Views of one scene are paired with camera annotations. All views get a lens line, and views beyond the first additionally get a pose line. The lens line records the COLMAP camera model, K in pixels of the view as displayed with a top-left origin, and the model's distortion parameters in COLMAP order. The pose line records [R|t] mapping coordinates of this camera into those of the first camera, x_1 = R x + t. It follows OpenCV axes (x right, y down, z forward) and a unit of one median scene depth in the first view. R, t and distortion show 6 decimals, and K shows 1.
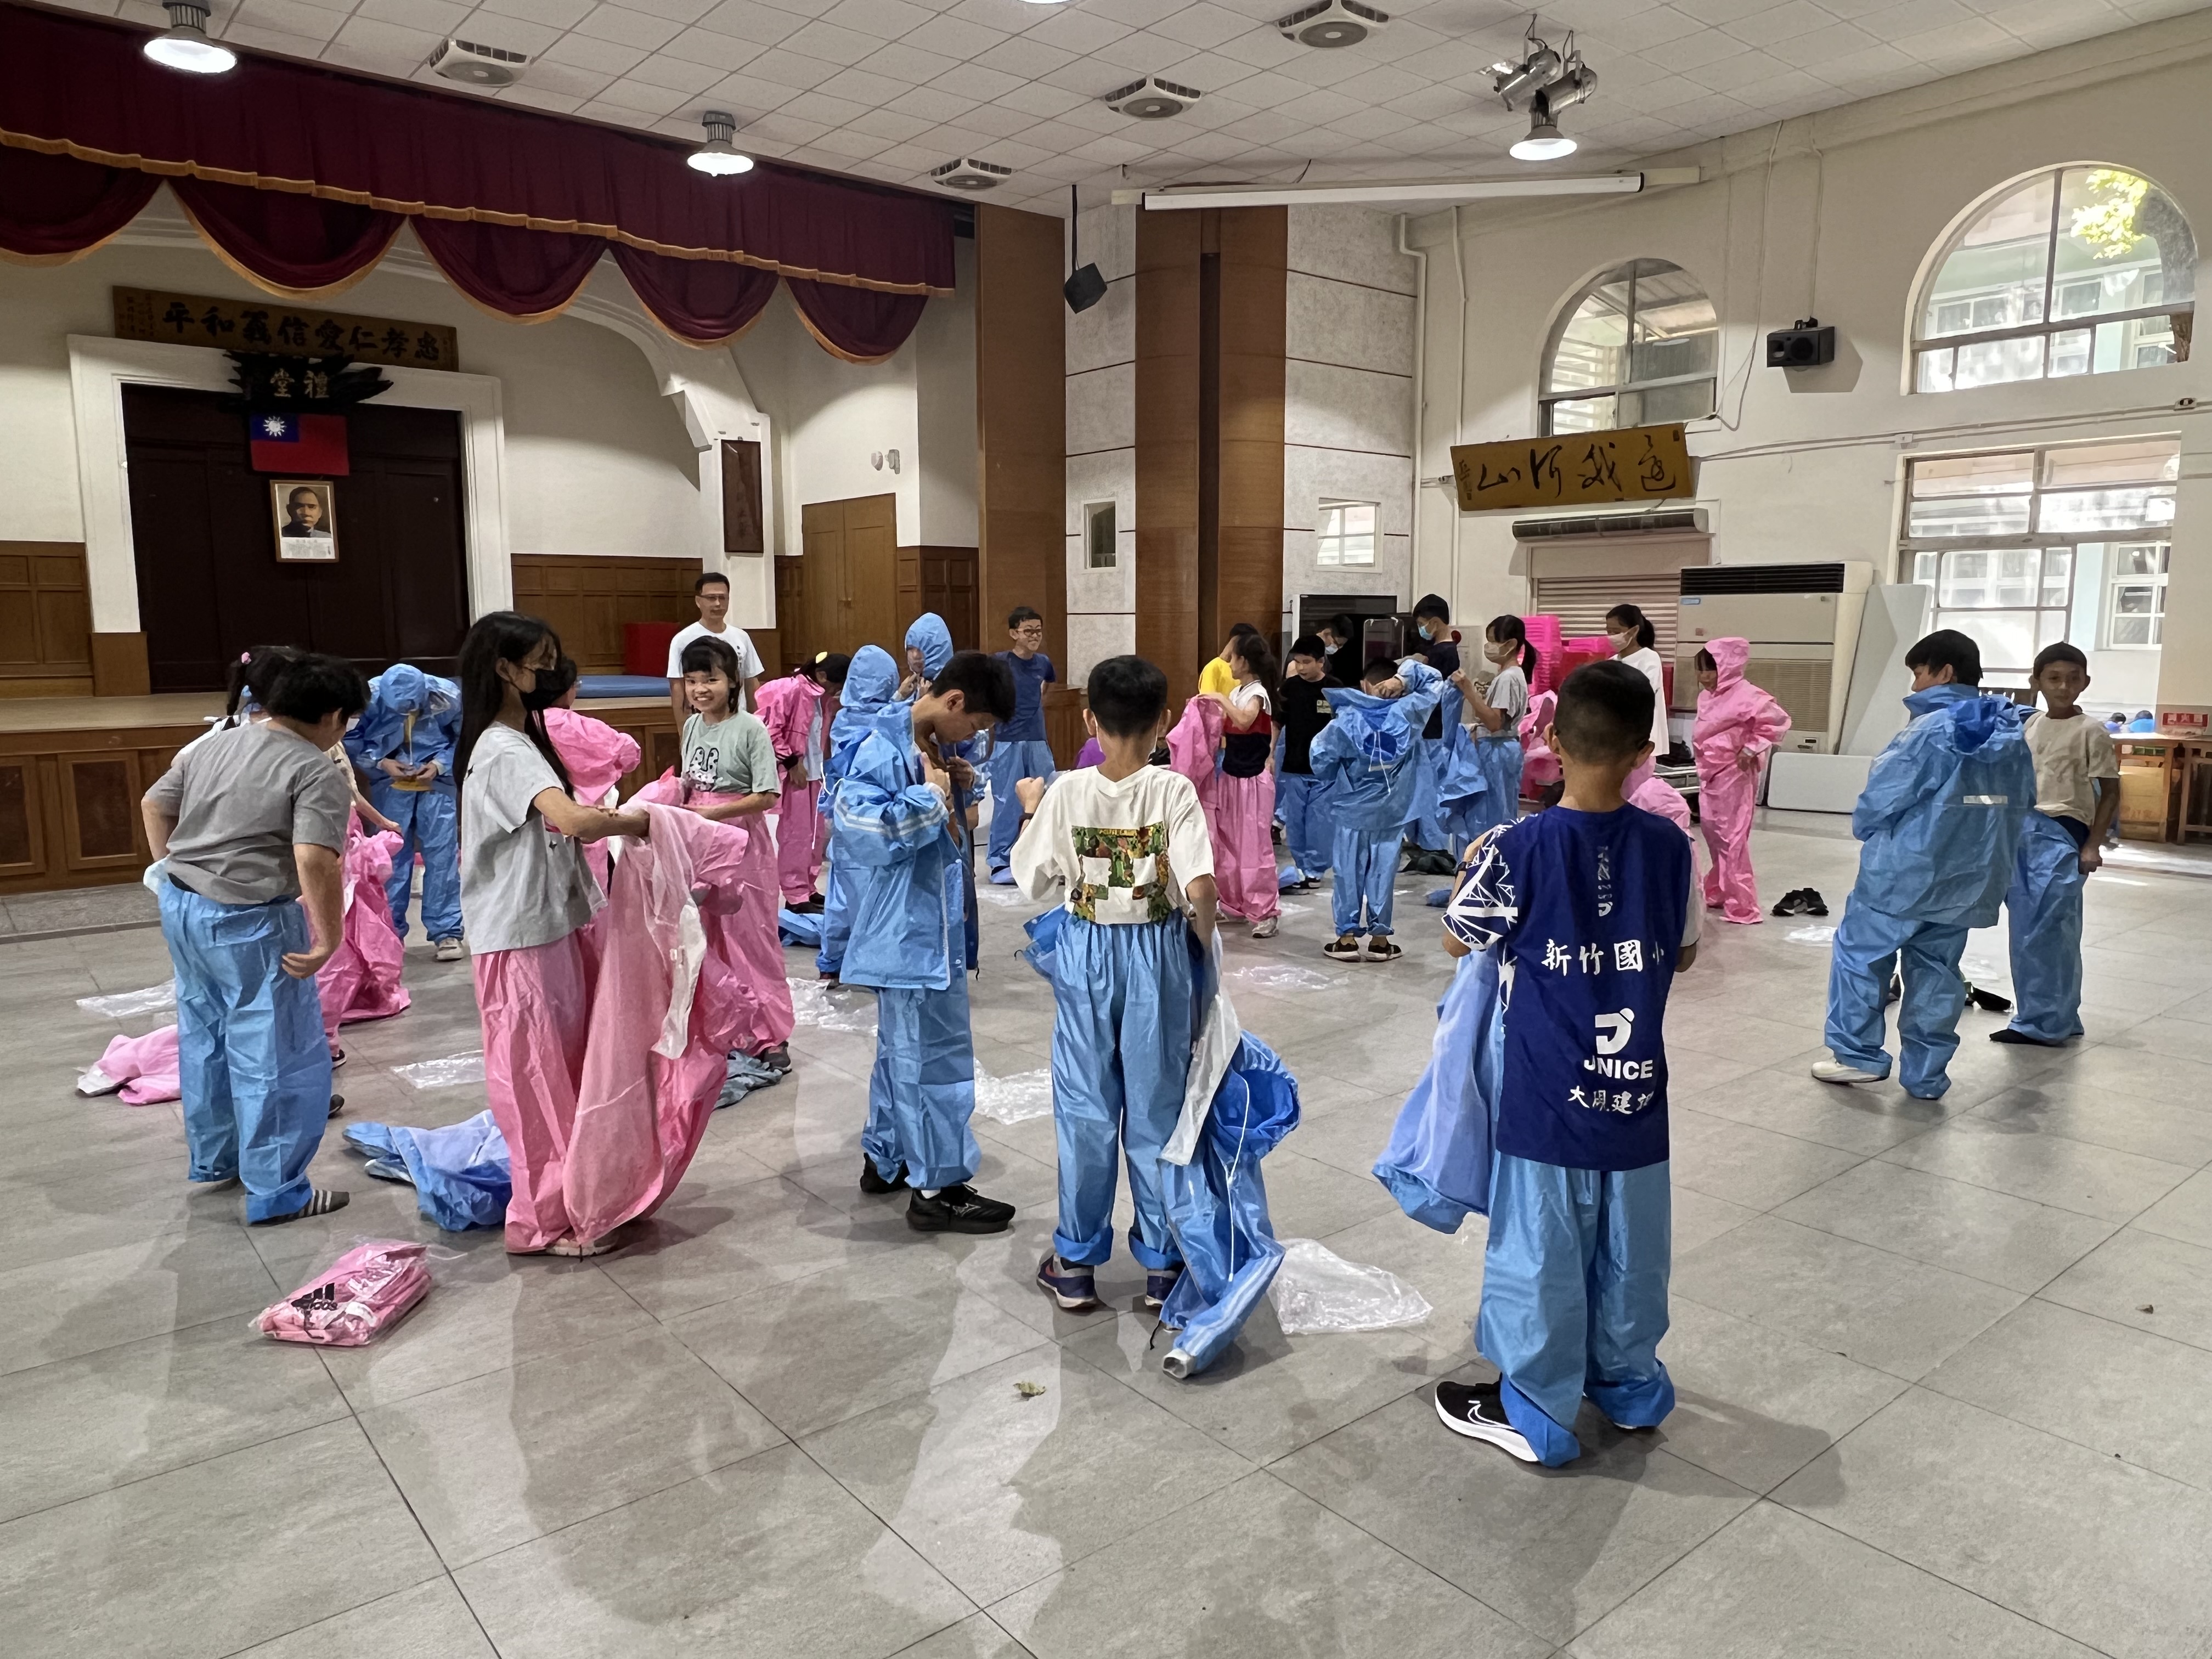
lens RADIAL K [[1468.8, 0, 1093.1], [0, 1468.8, 824.5], [0, 0, 1]] dist [0.001609, -0.011827]
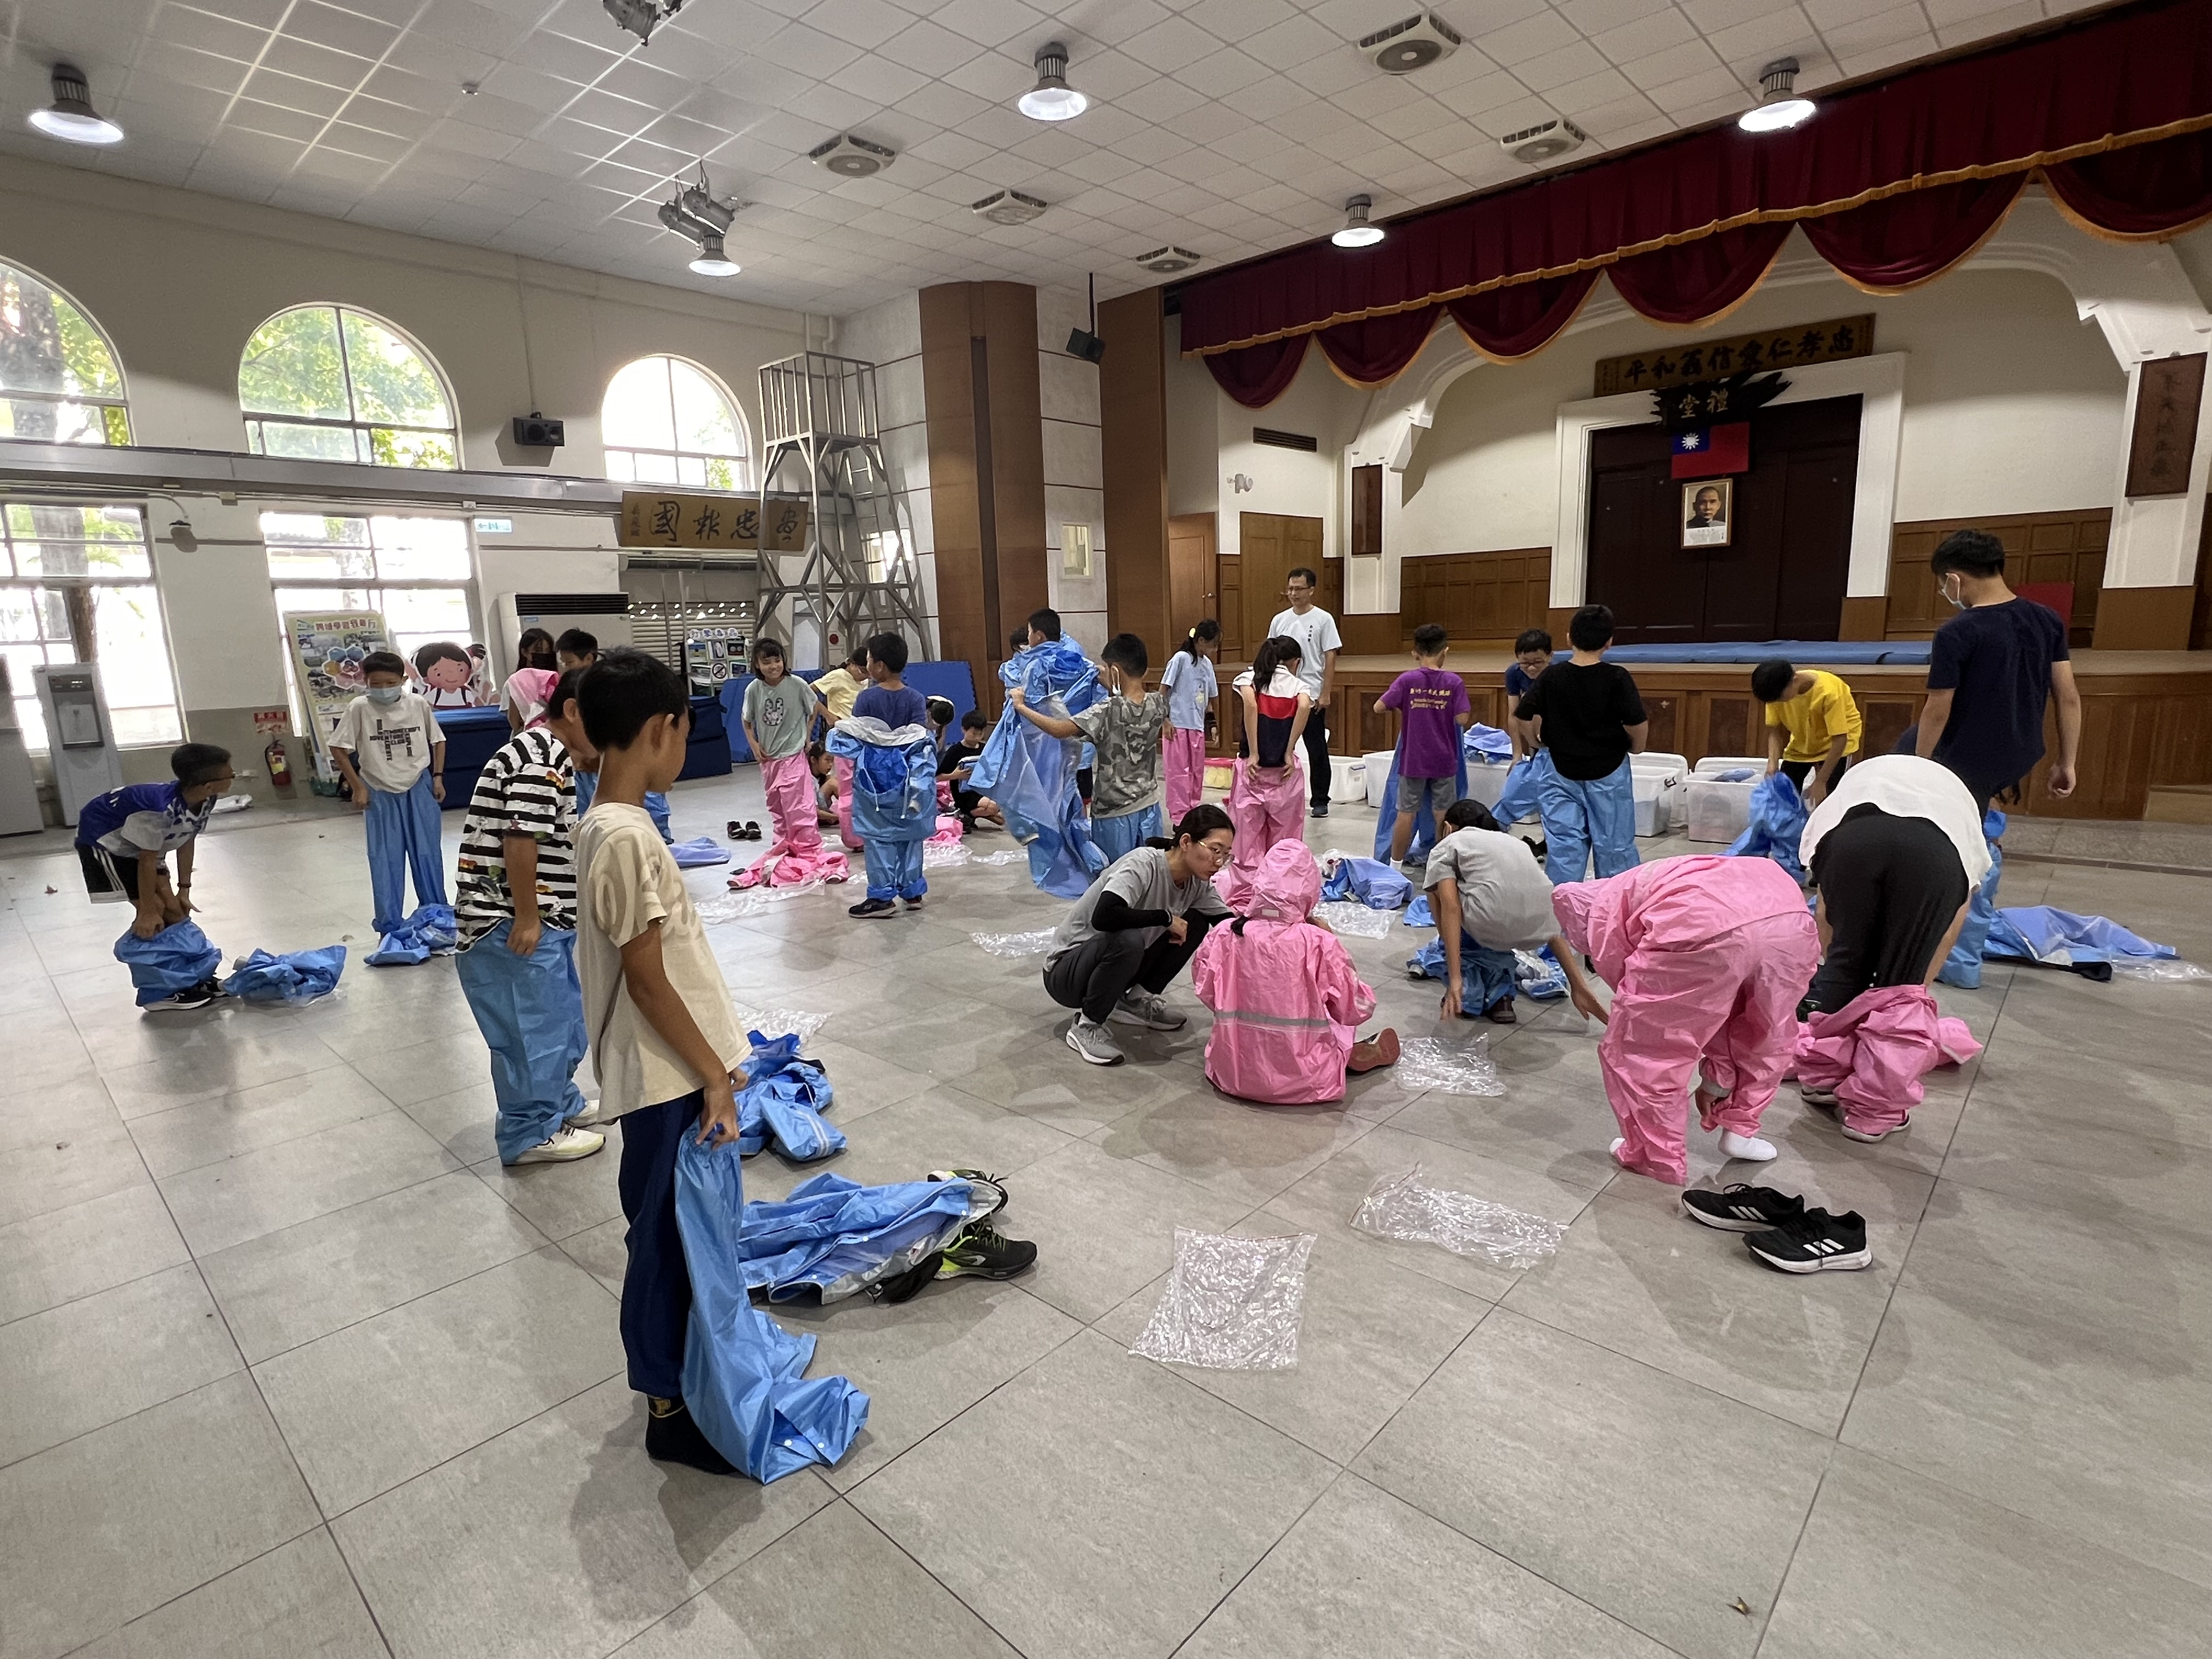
lens RADIAL K [[1125.8, 0, 1090.5], [0, 1125.8, 829.5], [0, 0, 1]] dist [-0.007815, 0.005307]
pose [[0.134145, 0.176122, -0.975185, 0.400275], [-0.103625, 0.981178, 0.162949, -0.047093], [0.985529, 0.079195, 0.149871, 0.382047]]
